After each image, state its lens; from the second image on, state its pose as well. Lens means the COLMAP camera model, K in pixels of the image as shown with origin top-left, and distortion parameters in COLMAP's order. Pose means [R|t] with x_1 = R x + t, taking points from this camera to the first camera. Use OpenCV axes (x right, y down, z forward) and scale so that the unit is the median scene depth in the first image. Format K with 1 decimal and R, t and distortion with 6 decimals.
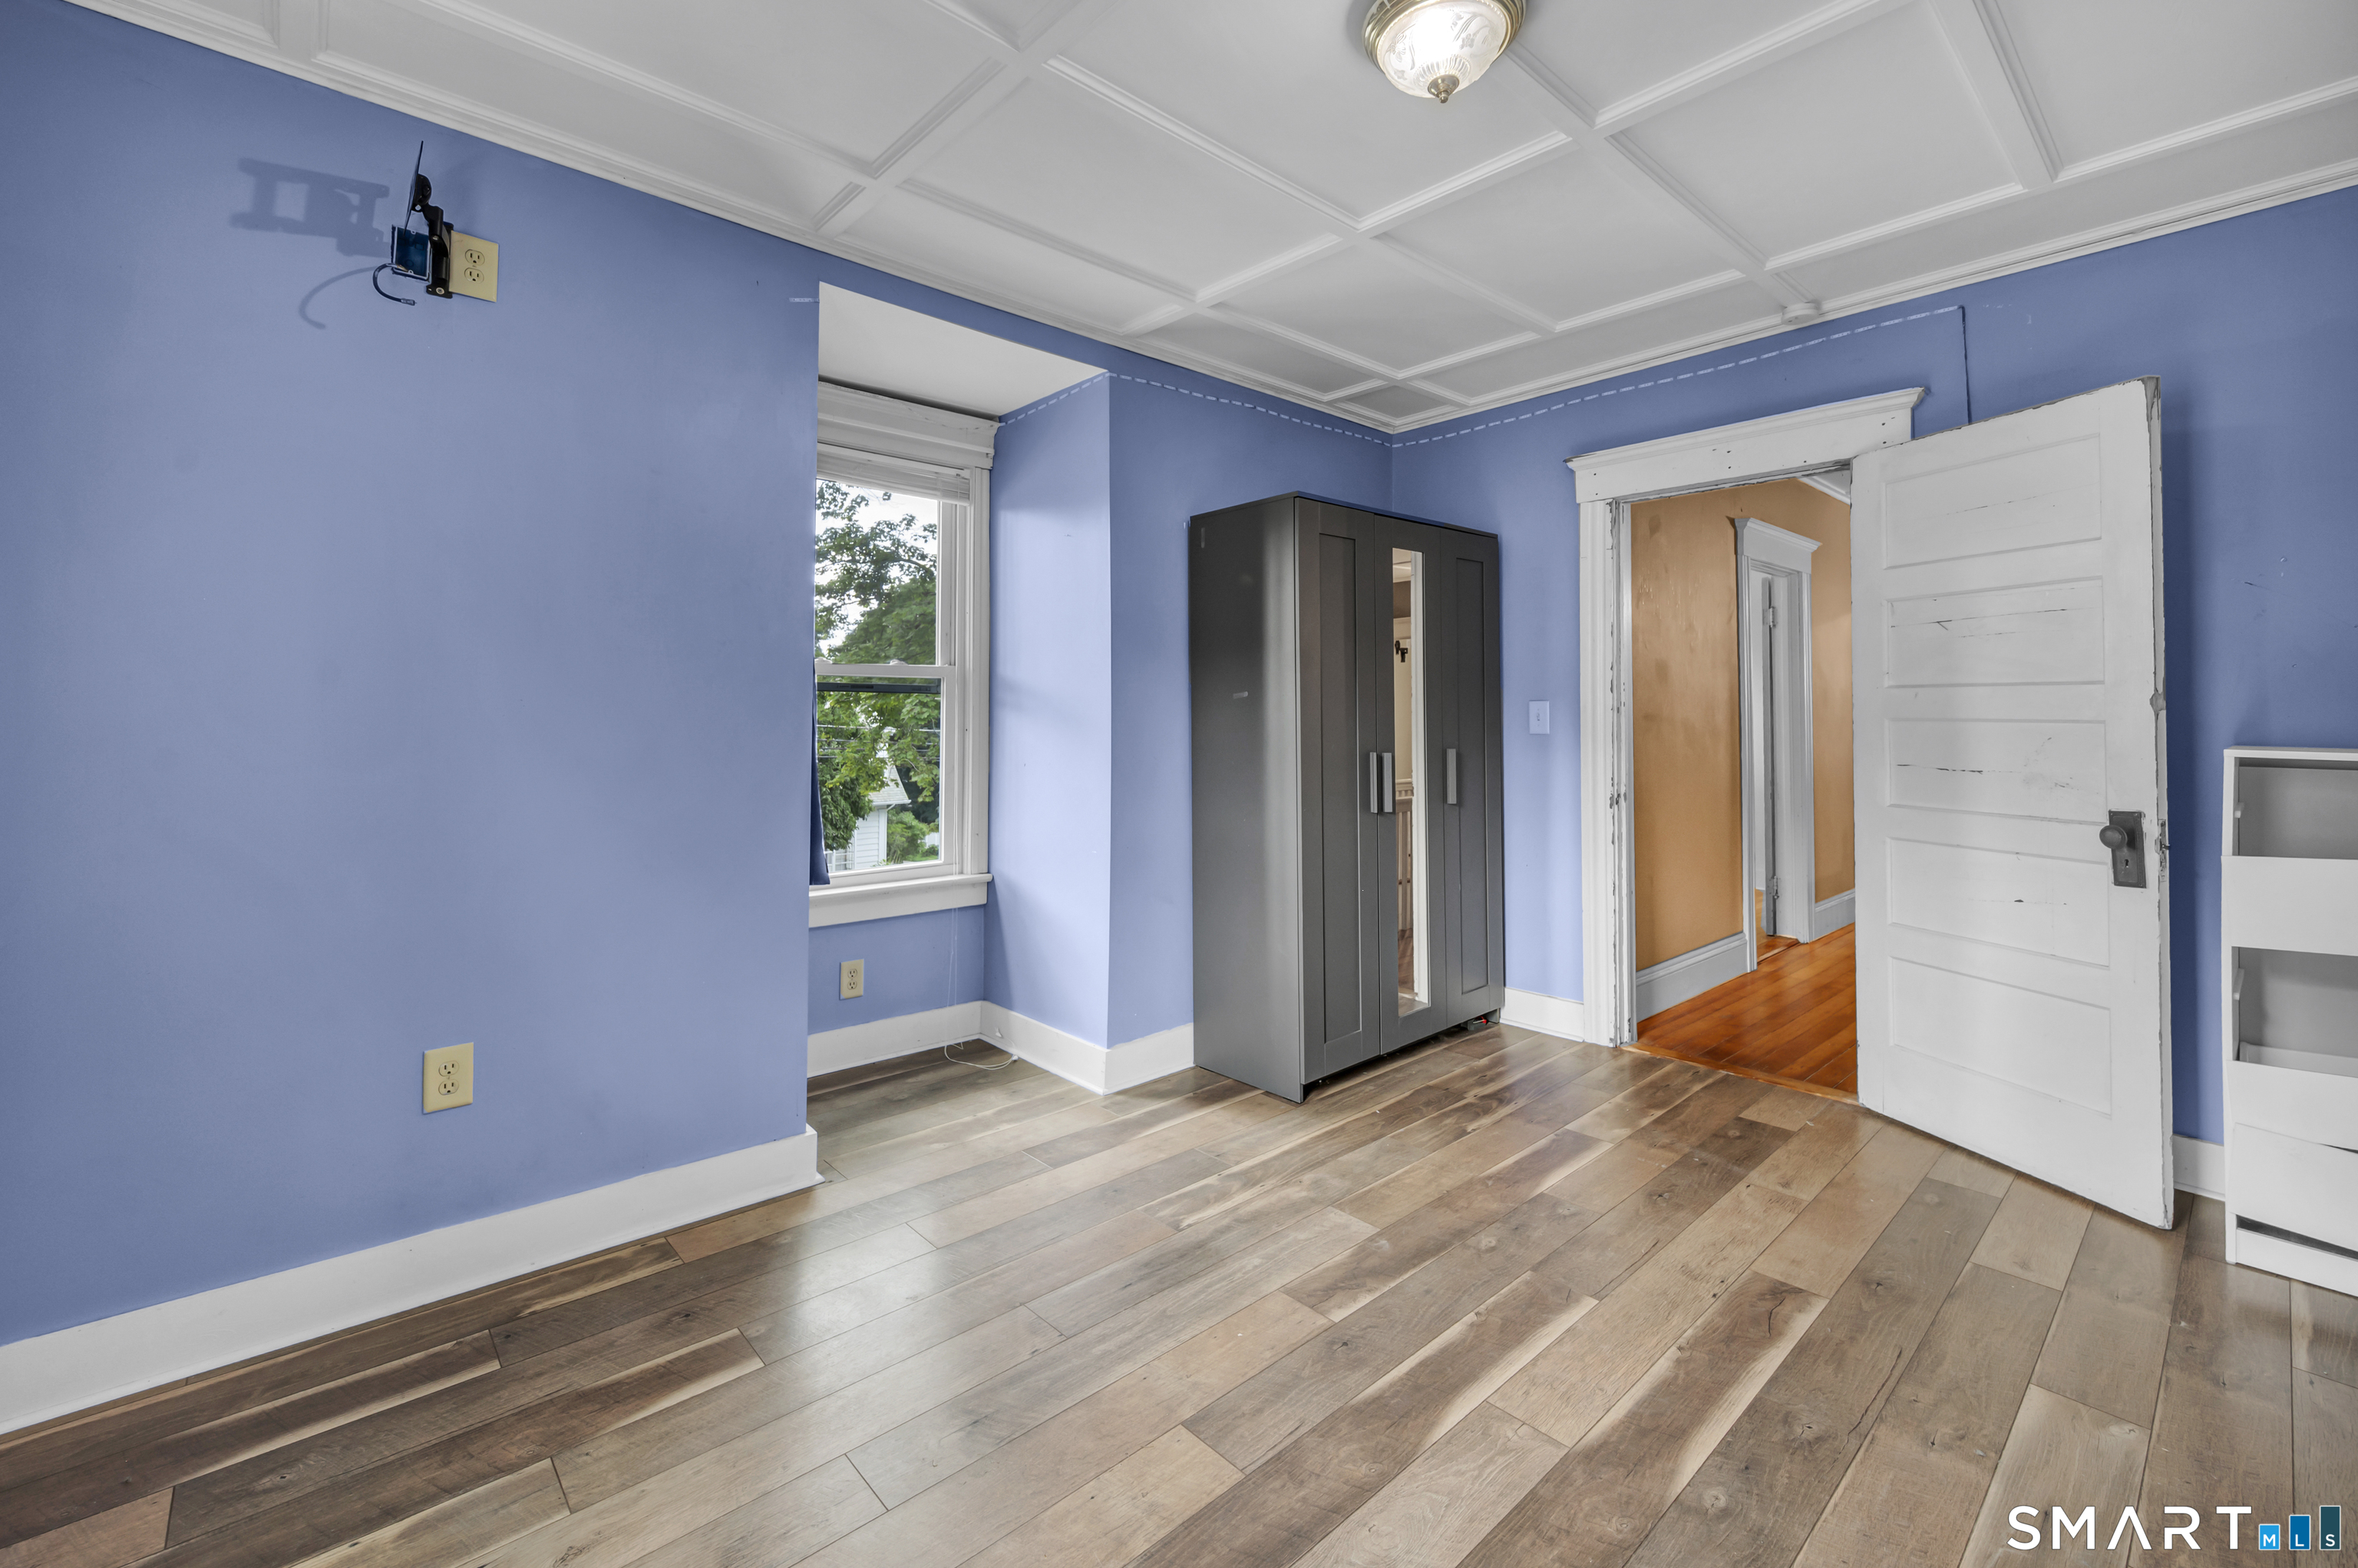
lens RADIAL K [[965.1, 0, 1212.6], [0, 965.1, 702.6], [0, 0, 1]] dist [-0.002149, 0.000251]
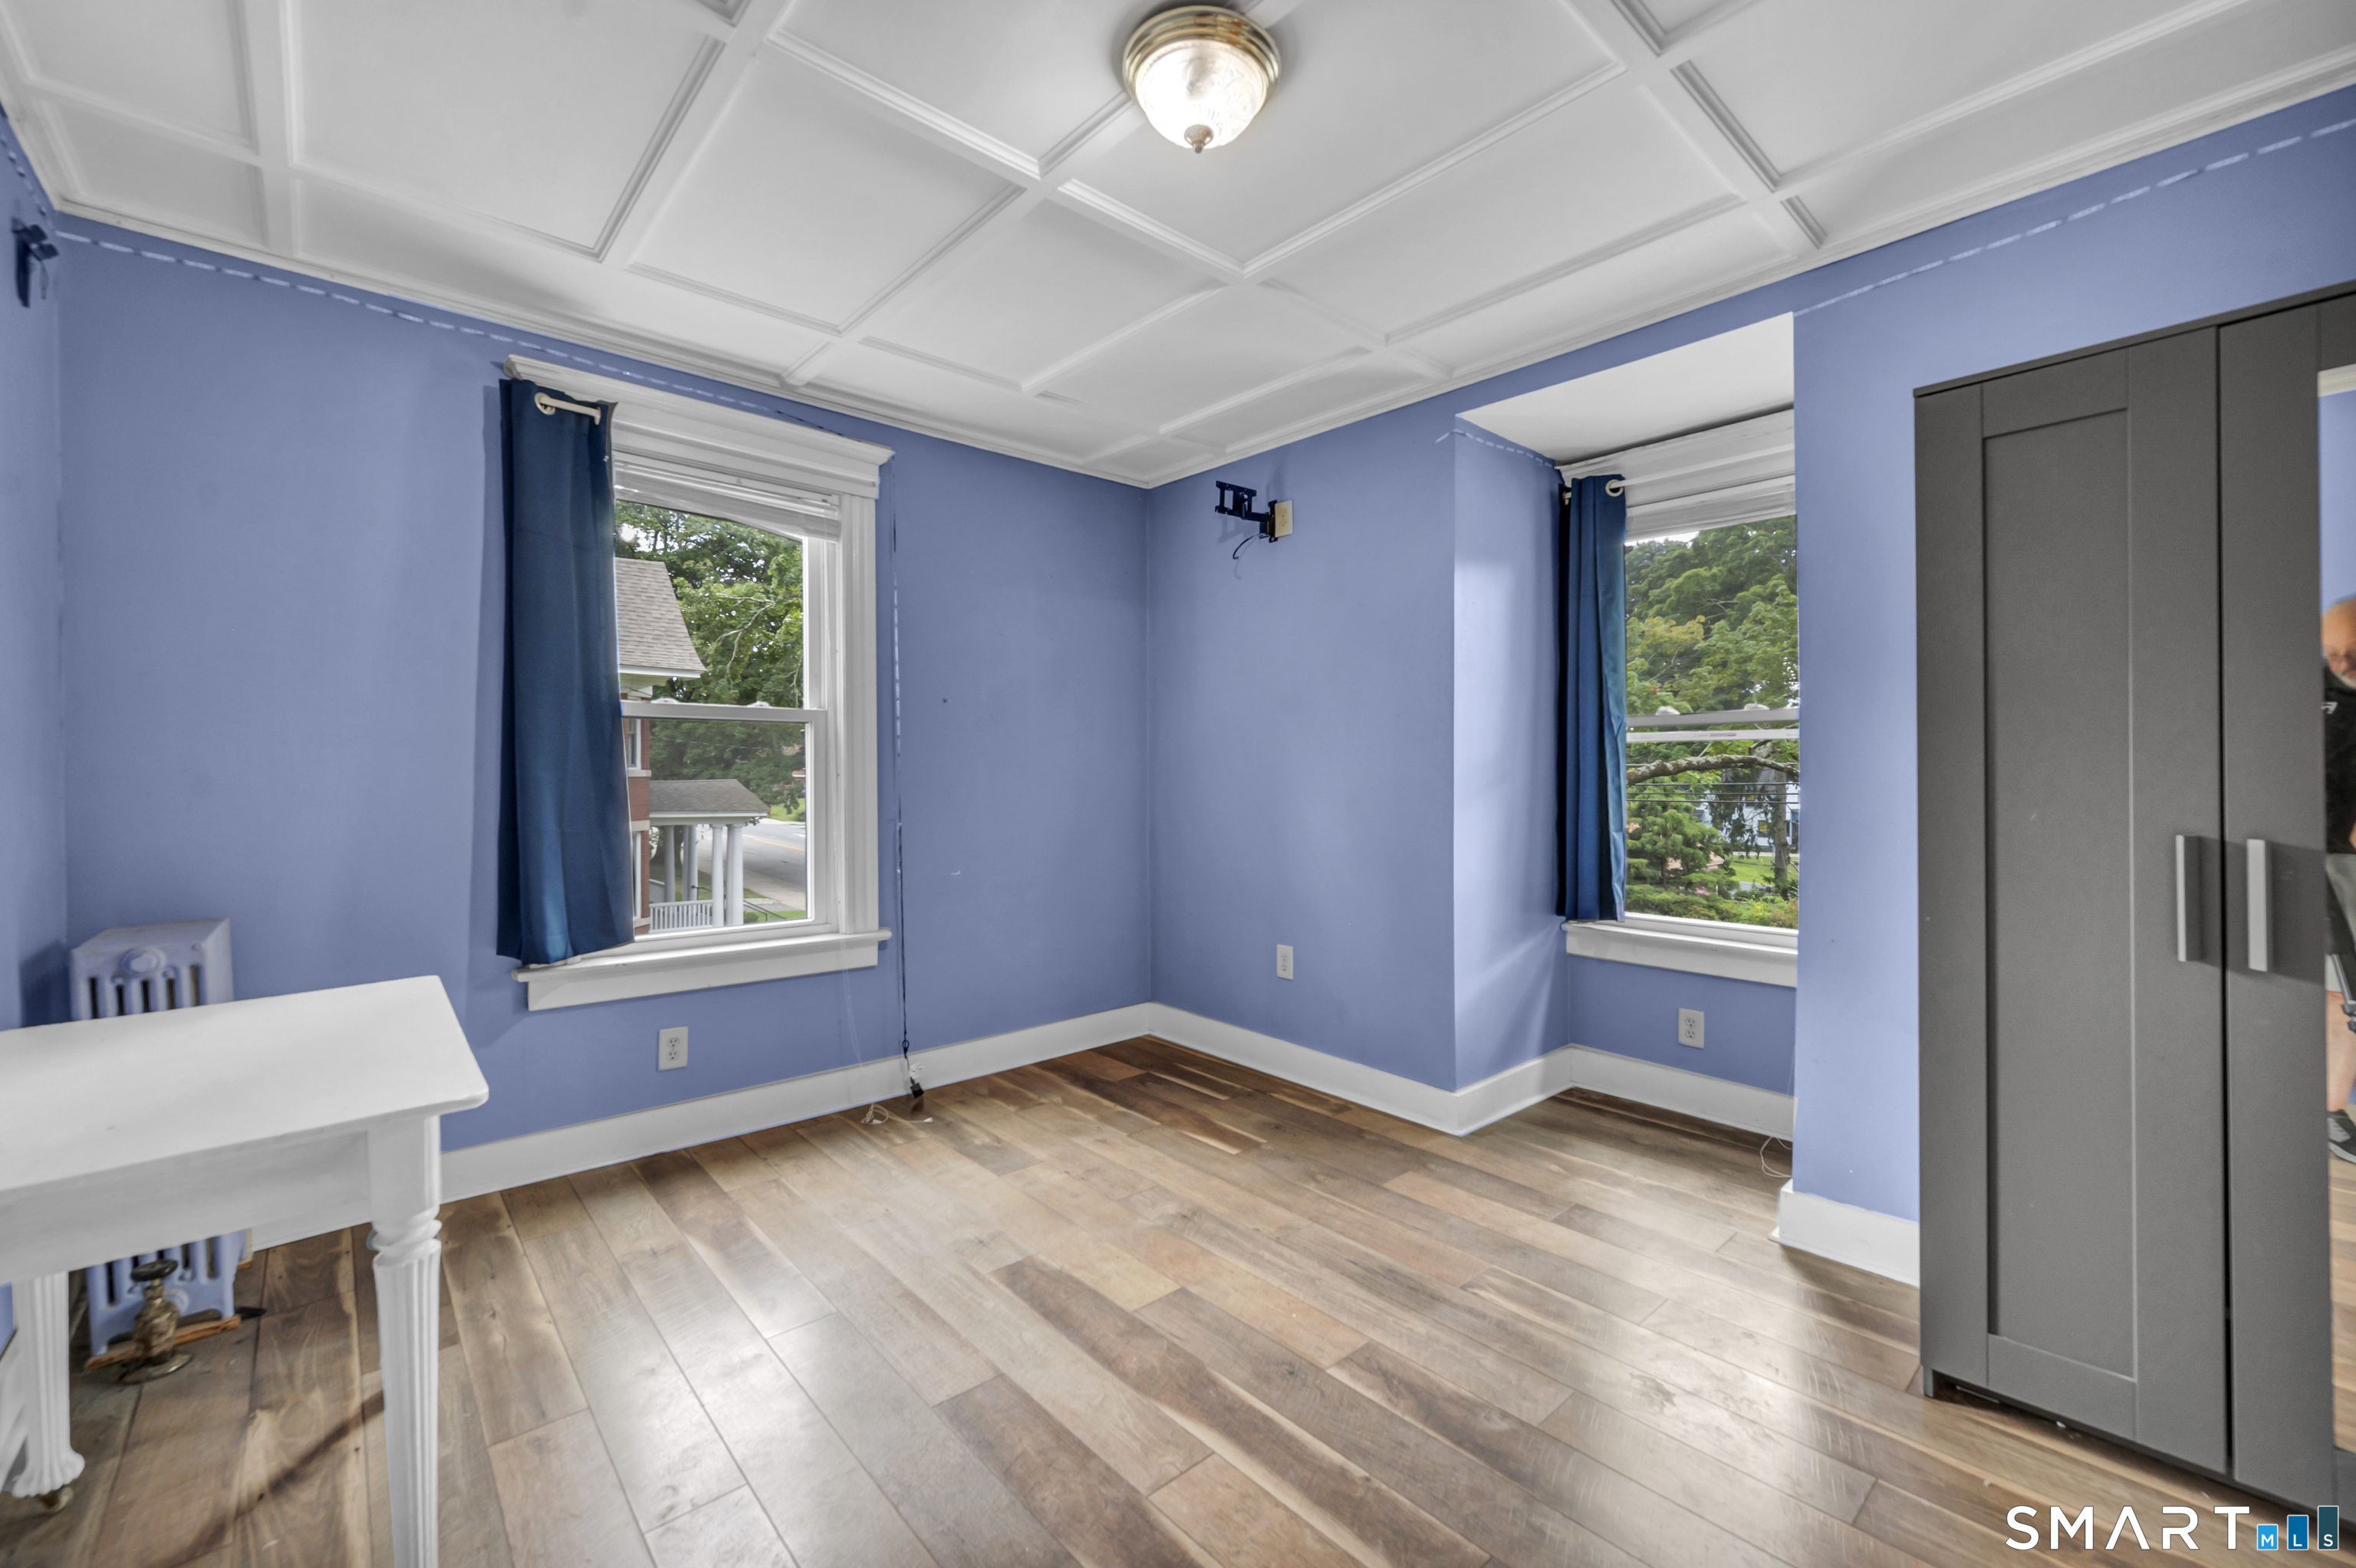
lens RADIAL K [[961.0, 0, 1181.7], [0, 961.0, 778.2], [0, 0, 1]] dist [-0.005422, 0.000138]
pose [[-0.009001, 0.006785, -0.999936, 1.084343], [0.019725, 0.999784, 0.006606, 0.019943], [0.999765, -0.019664, -0.009133, 0.847590]]
